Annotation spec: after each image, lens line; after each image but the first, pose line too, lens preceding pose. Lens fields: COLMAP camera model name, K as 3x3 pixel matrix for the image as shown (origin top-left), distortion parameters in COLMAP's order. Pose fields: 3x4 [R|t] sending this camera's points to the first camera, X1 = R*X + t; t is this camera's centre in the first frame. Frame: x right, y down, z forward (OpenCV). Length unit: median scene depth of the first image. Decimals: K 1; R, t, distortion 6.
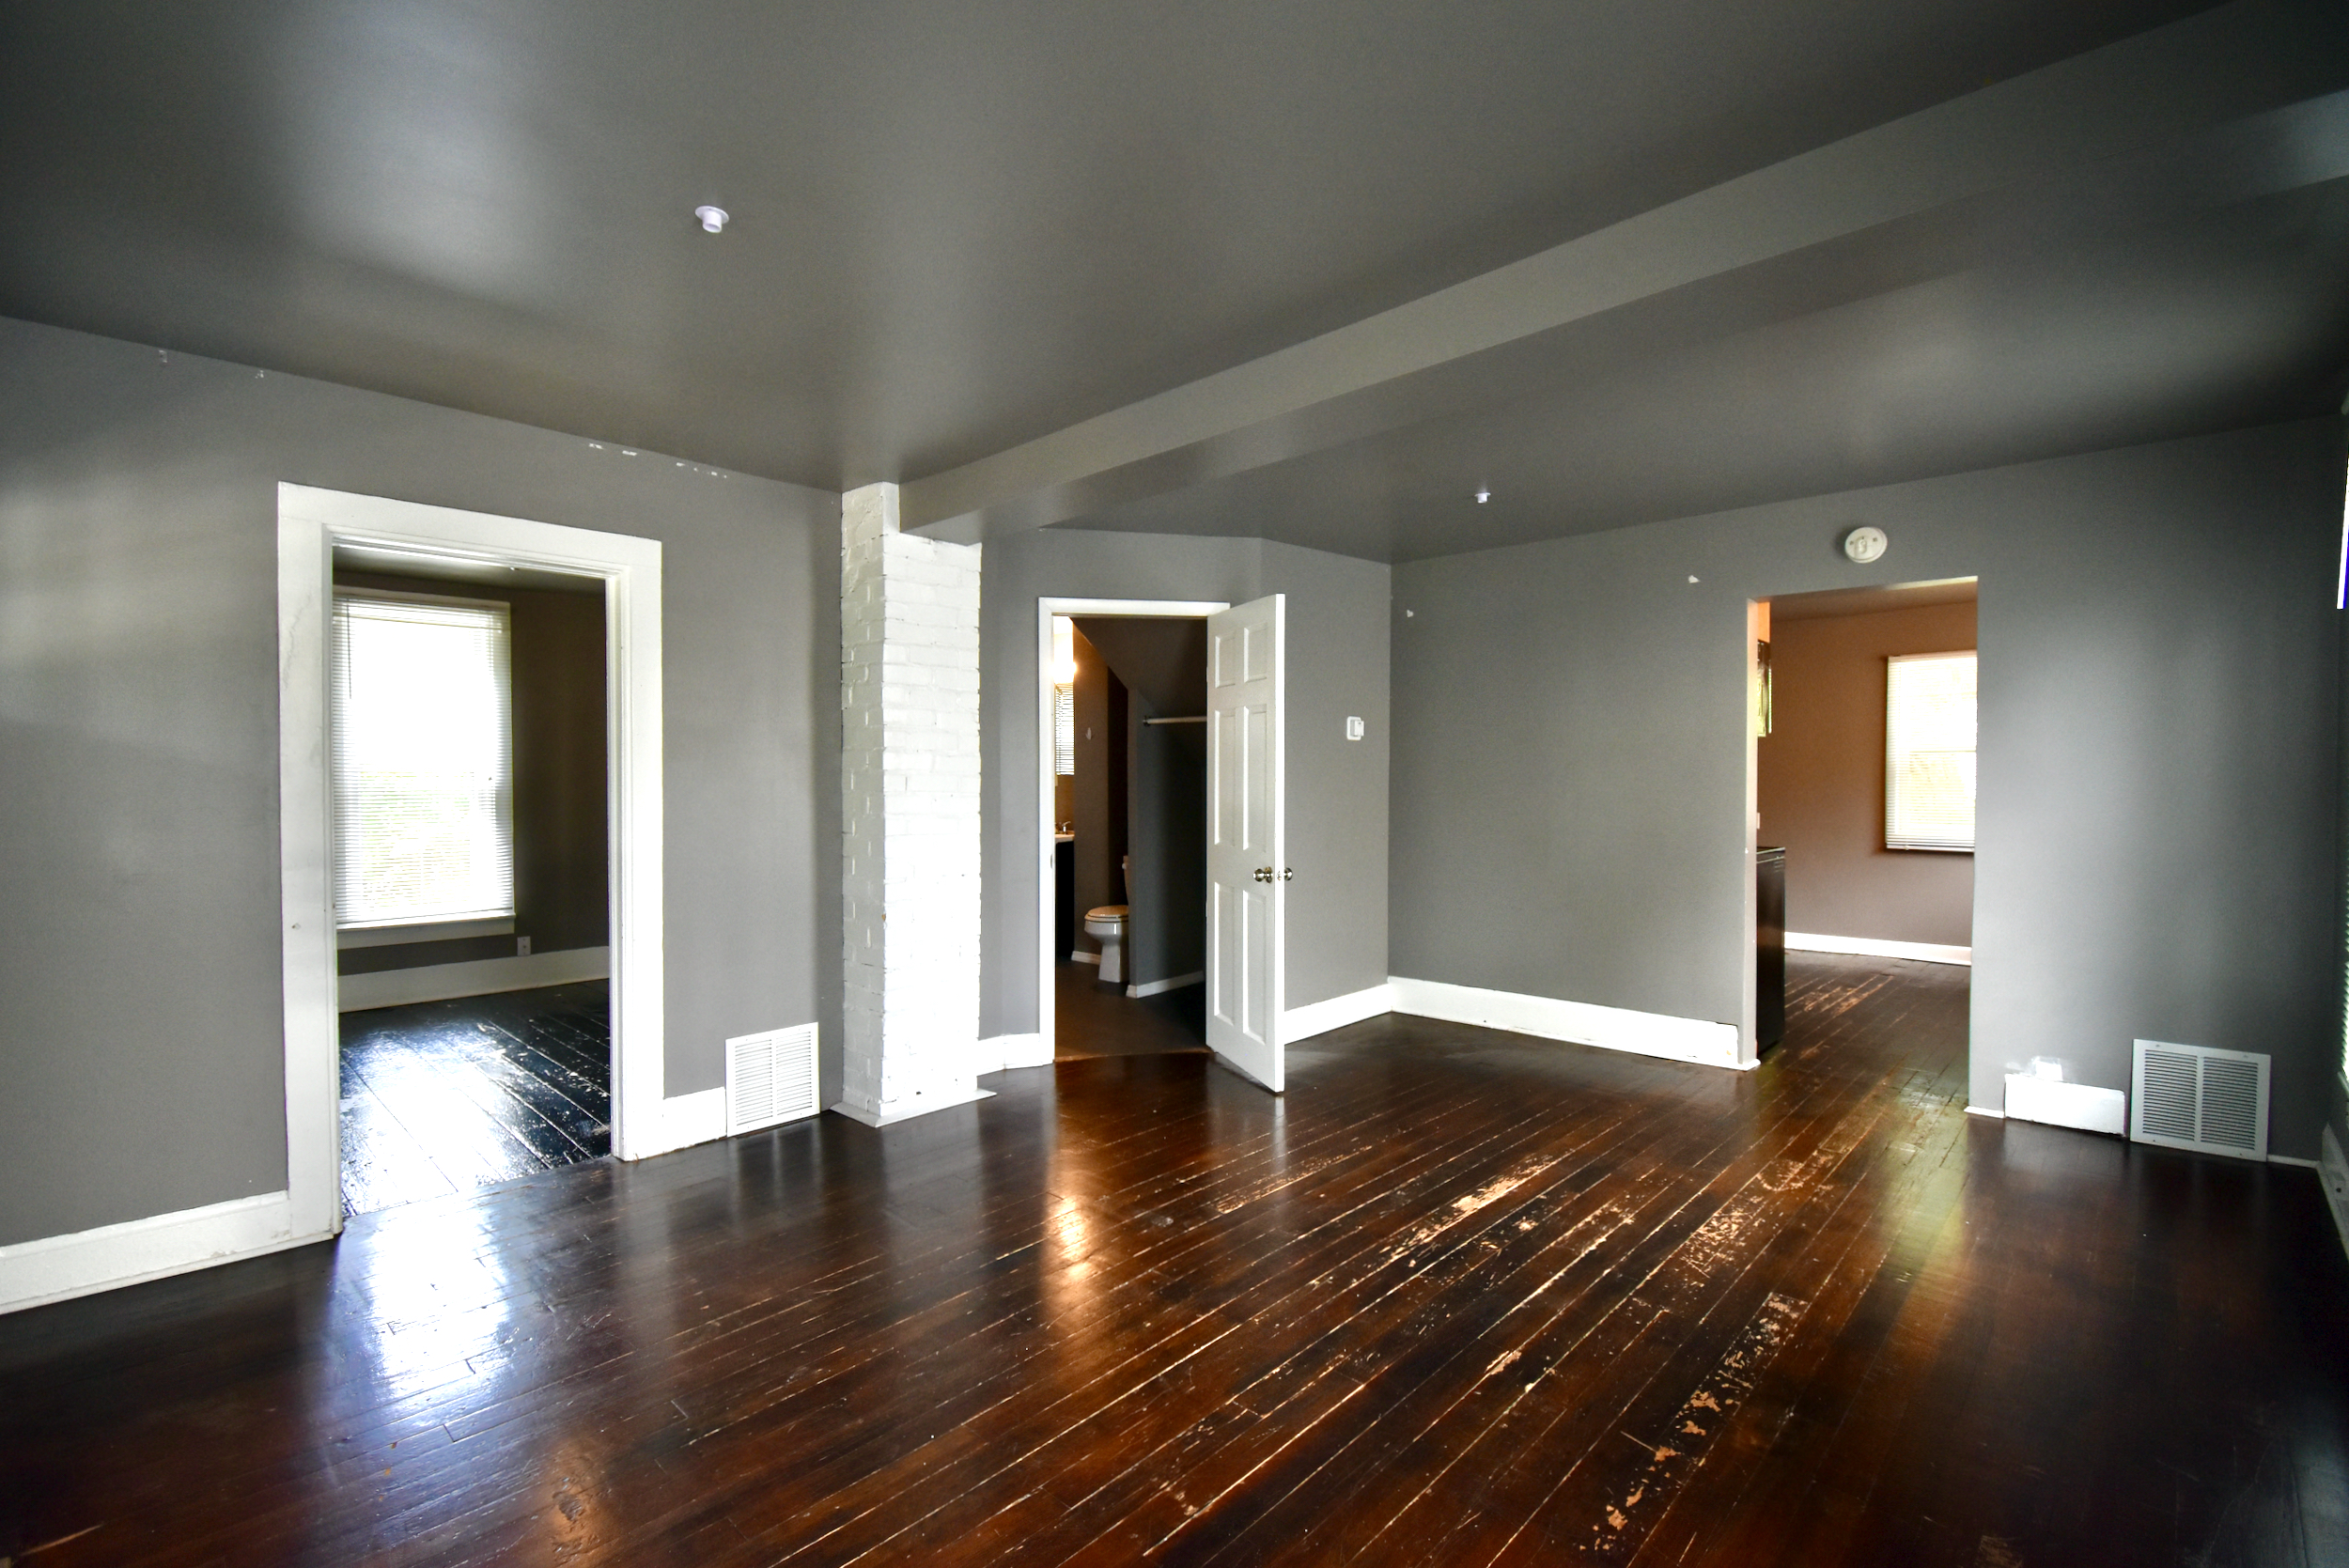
lens RADIAL K [[1034.0, 0, 1171.3], [0, 1034.0, 779.4], [0, 0, 1]] dist [0.001786, -0.018195]
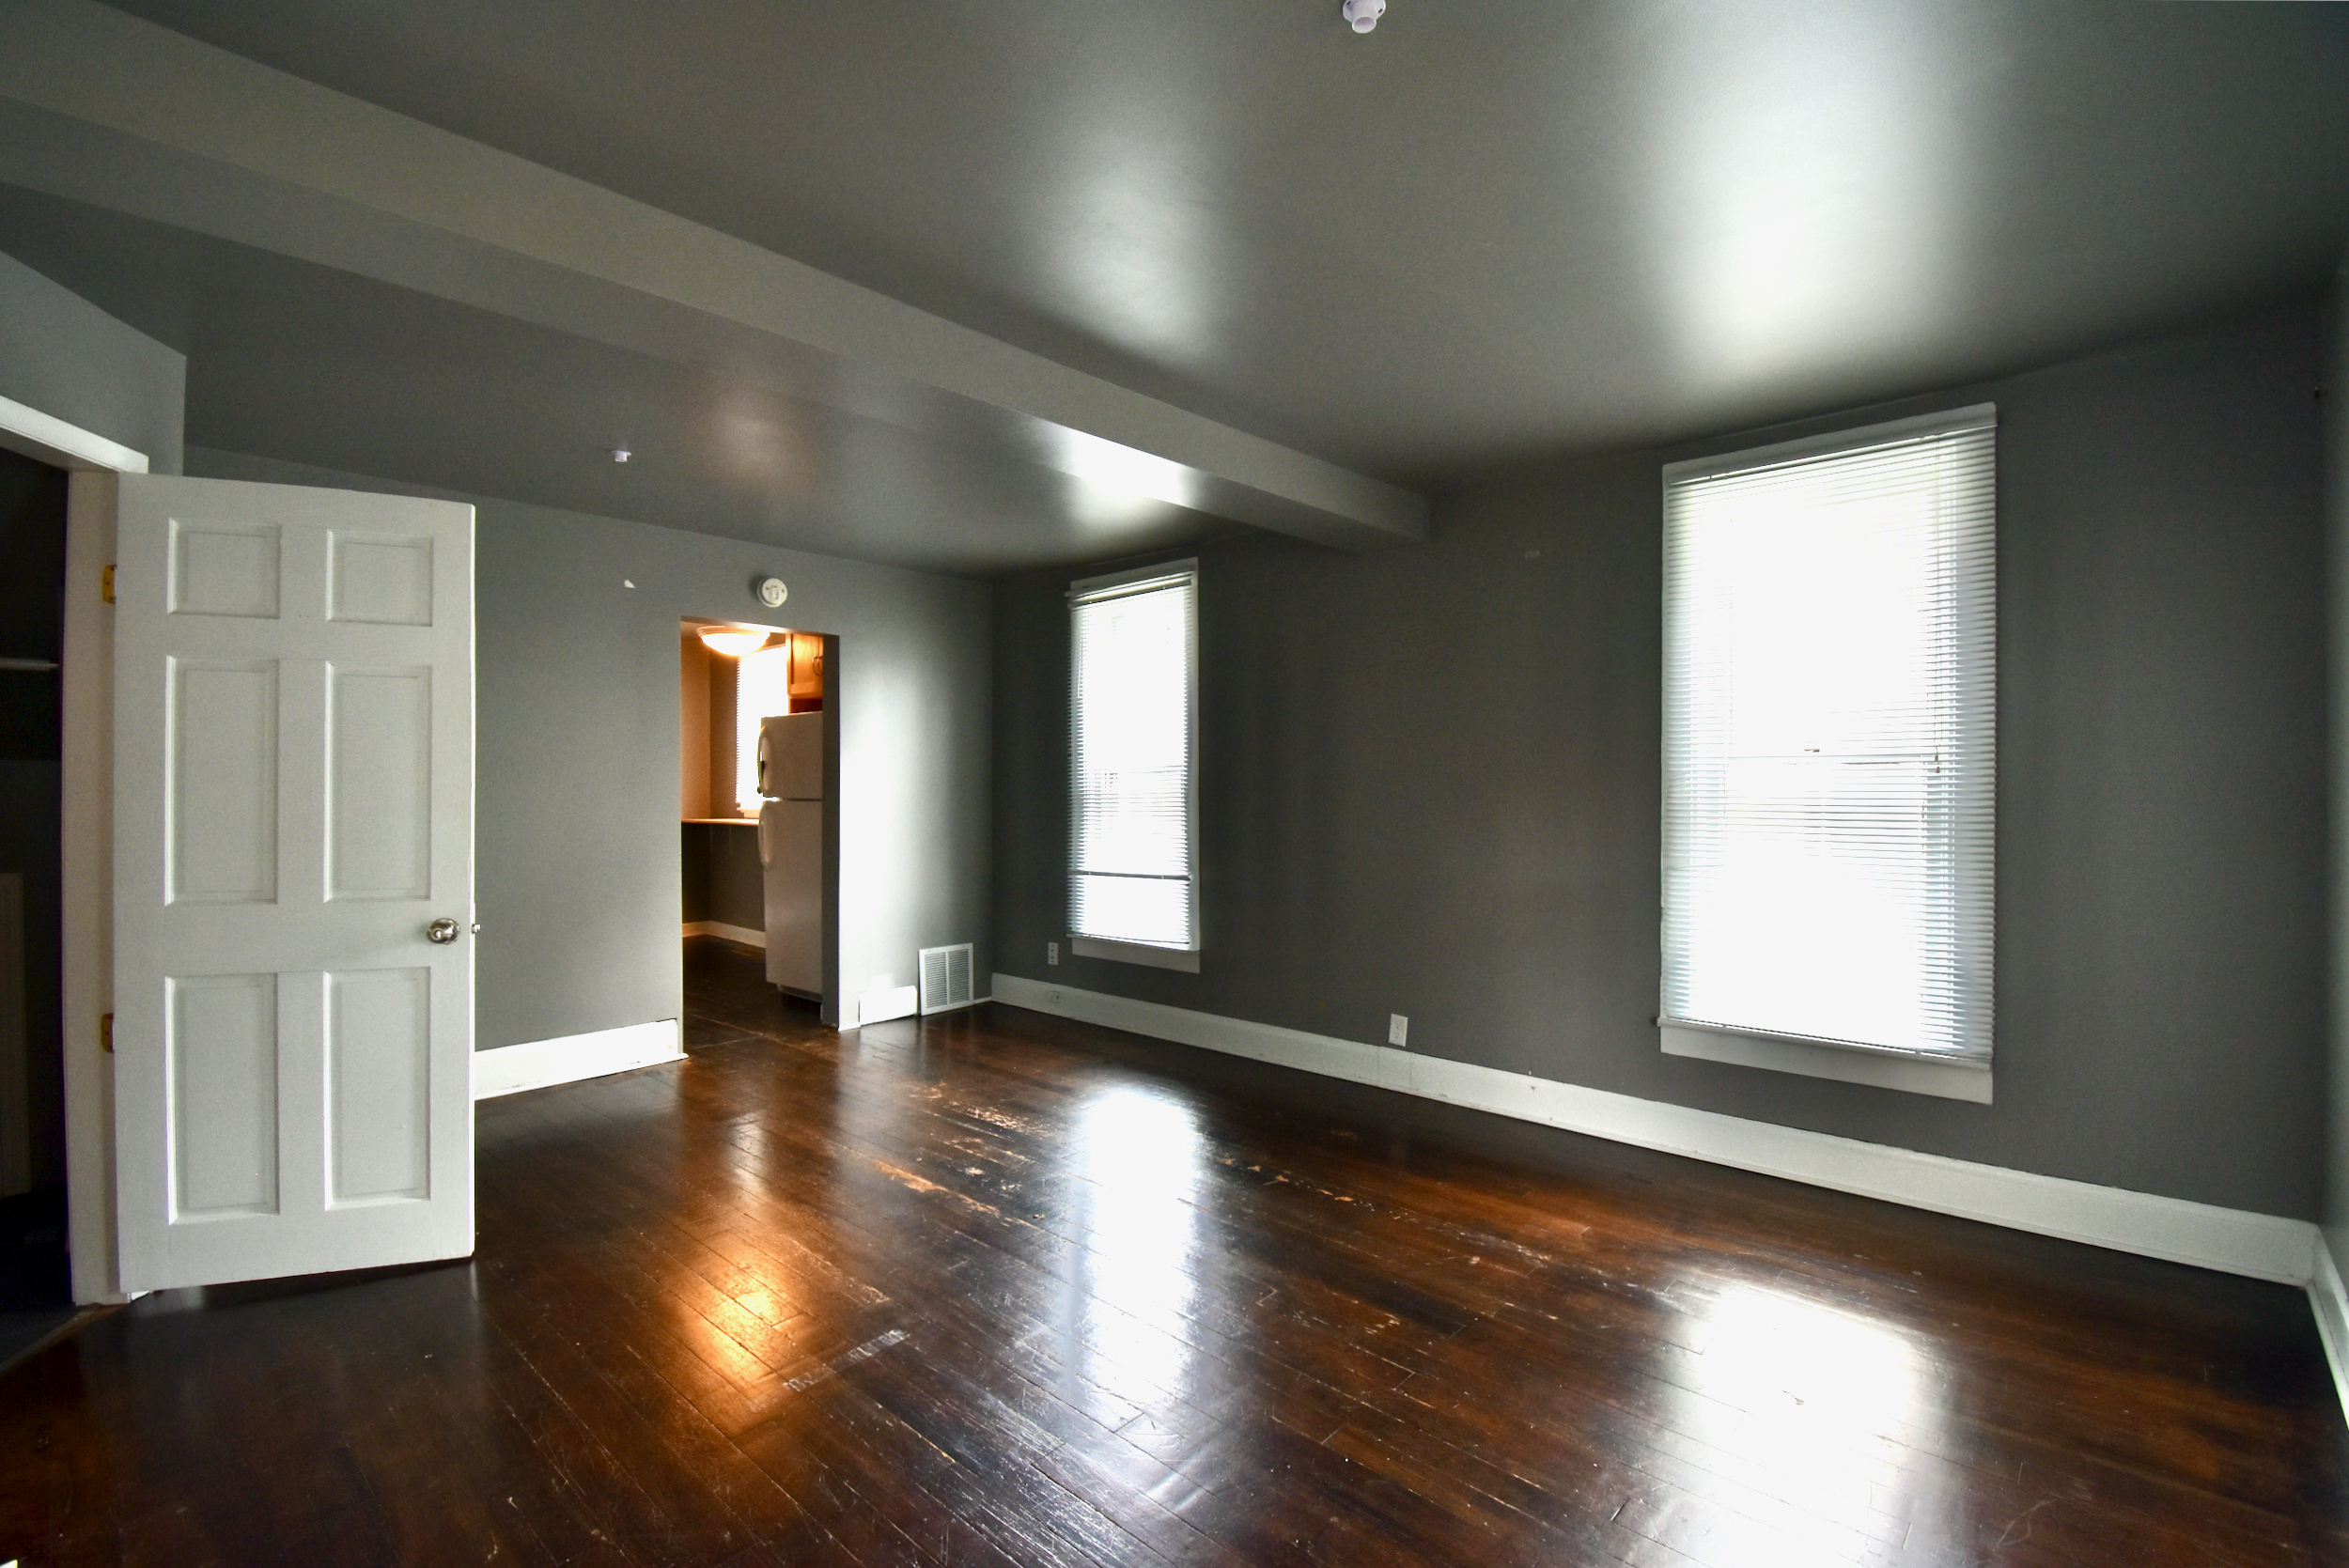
lens RADIAL K [[1034.0, 0, 1171.3], [0, 1034.0, 779.4], [0, 0, 1]] dist [0.001786, -0.018195]
pose [[-0.016528, 0.004877, 0.999852, -0.648878], [0.005042, 0.999976, -0.004794, 0.003072], [-0.999851, 0.004962, -0.016552, 0.640603]]
